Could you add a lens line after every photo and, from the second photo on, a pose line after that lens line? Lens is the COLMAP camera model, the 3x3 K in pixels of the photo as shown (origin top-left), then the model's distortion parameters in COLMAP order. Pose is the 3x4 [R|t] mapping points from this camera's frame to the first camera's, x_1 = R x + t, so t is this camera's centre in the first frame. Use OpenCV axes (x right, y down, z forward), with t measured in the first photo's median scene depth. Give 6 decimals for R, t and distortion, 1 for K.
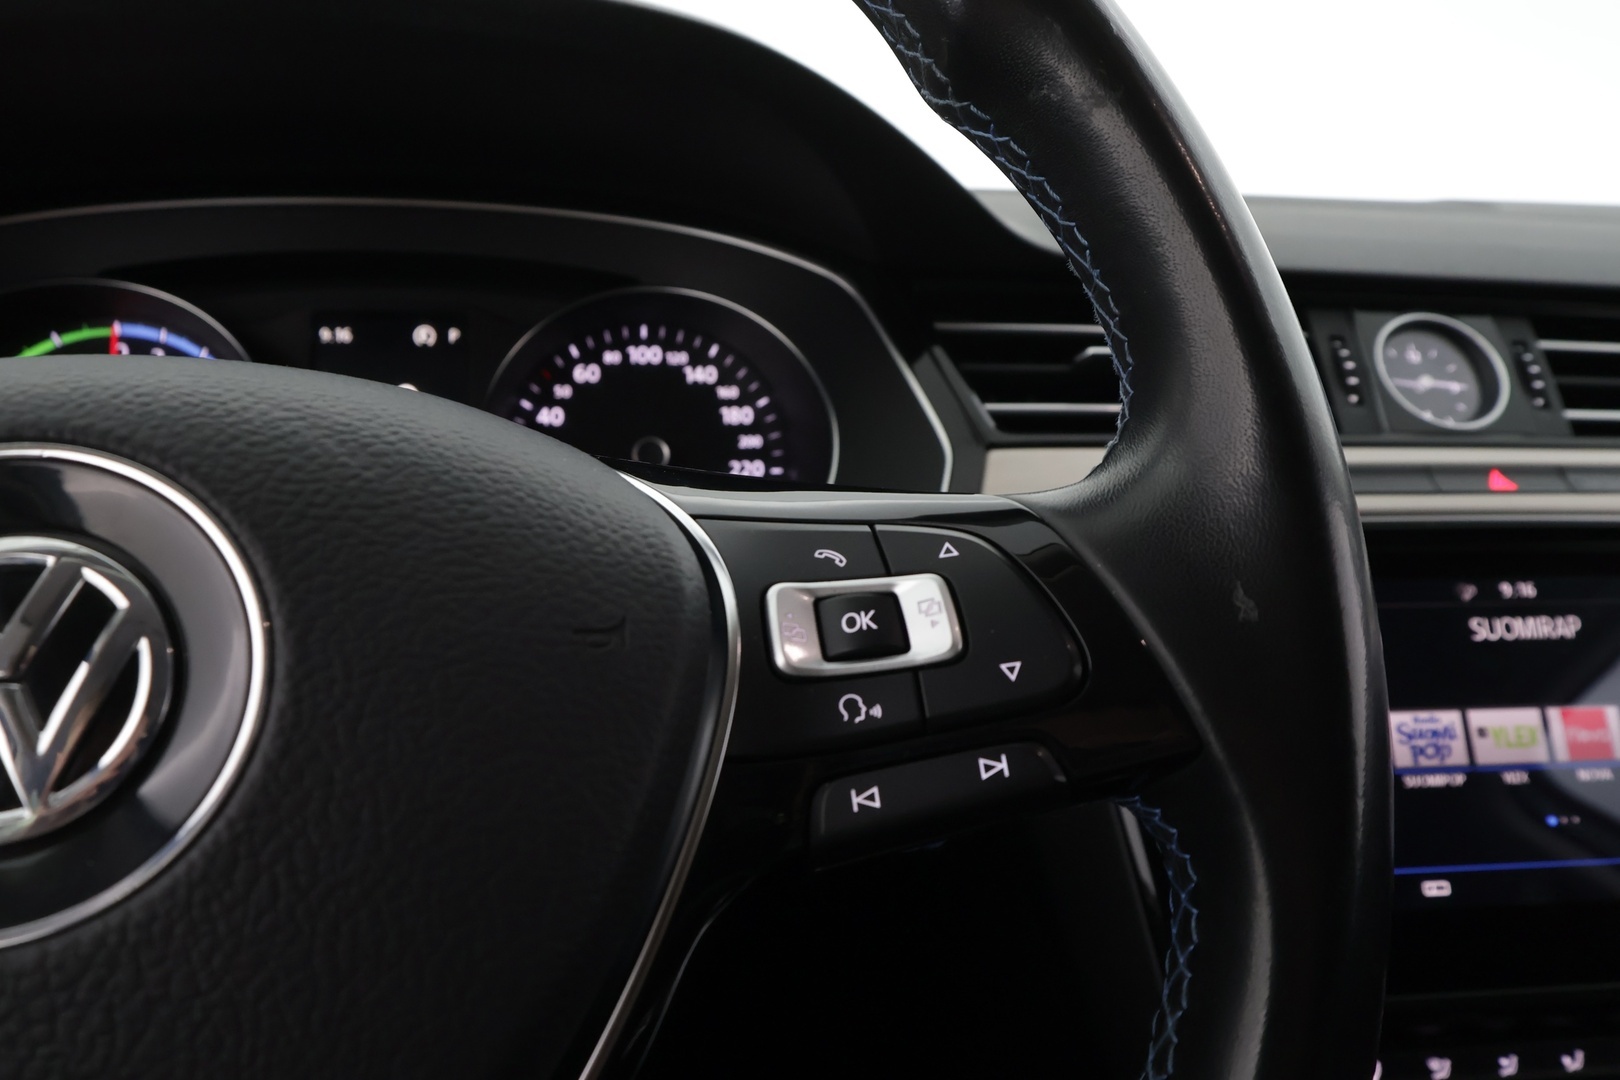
lens RADIAL K [[1272.2, 0, 815.6], [0, 1272.2, 544.3], [0, 0, 1]] dist [0.003503, 0.003632]
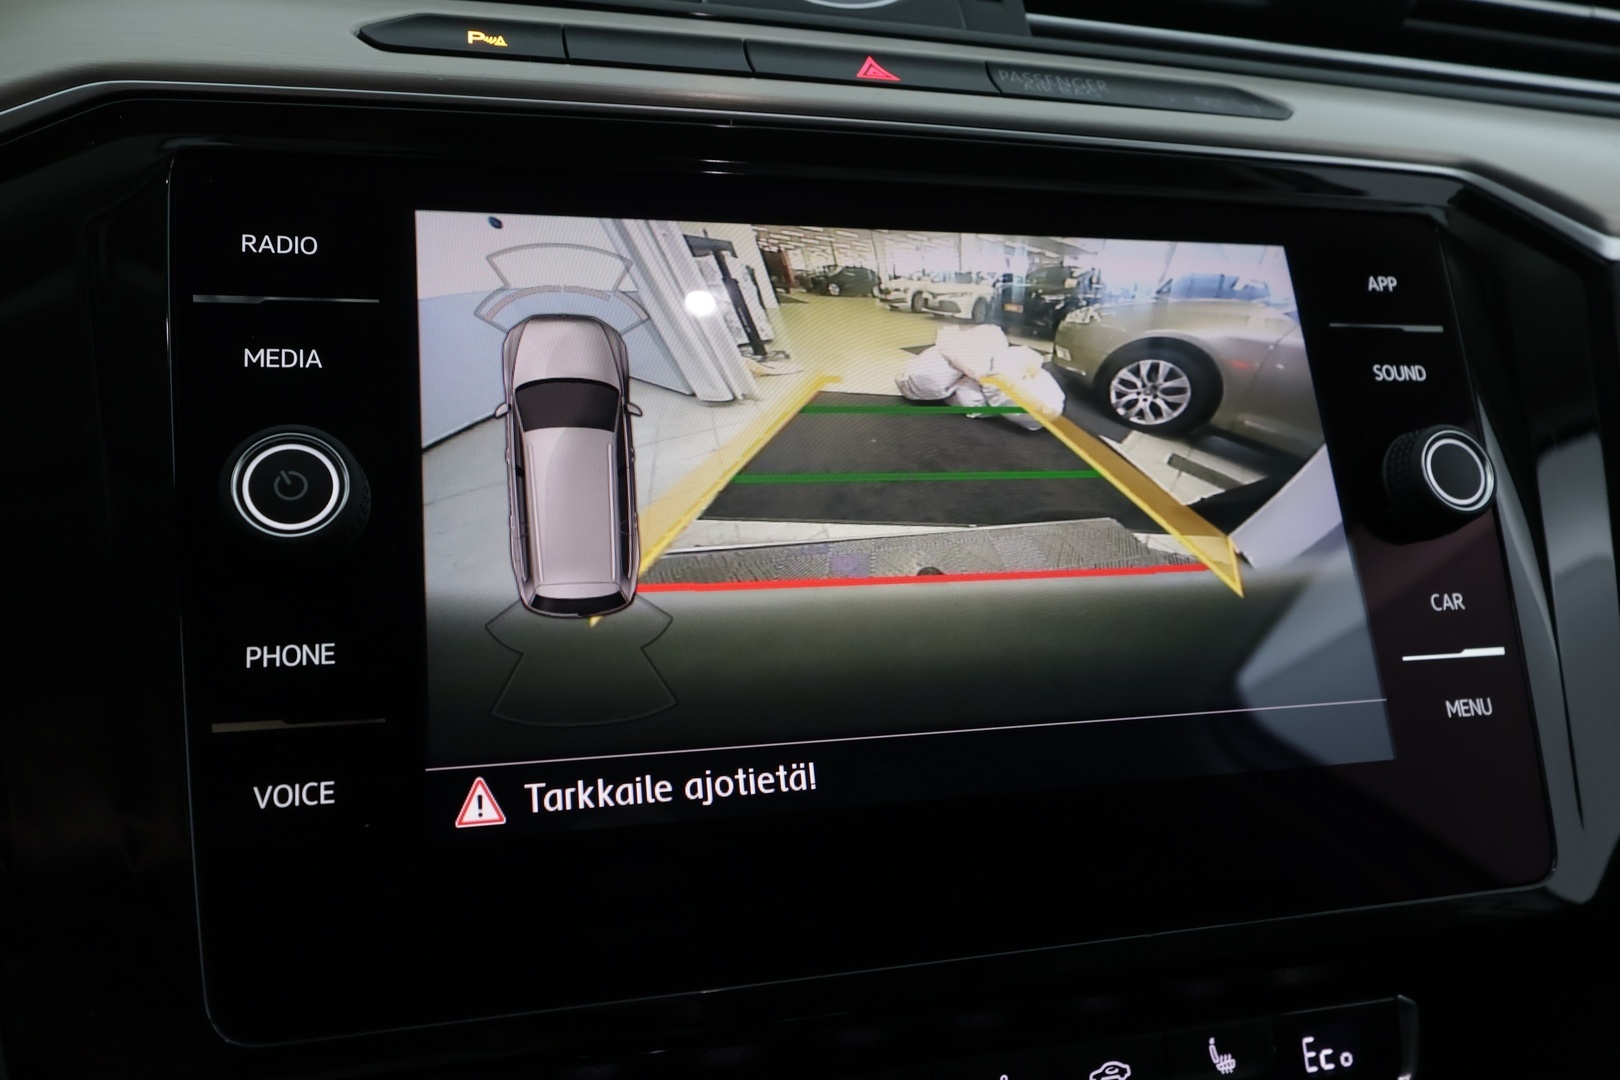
lens RADIAL K [[1272.2, 0, 815.6], [0, 1272.2, 544.3], [0, 0, 1]] dist [0.003503, 0.003632]
pose [[0.989477, -0.018469, 0.143506, 0.429008], [0.020283, 0.999732, -0.011191, 0.167134], [-0.143261, 0.013984, 0.989586, 0.451050]]
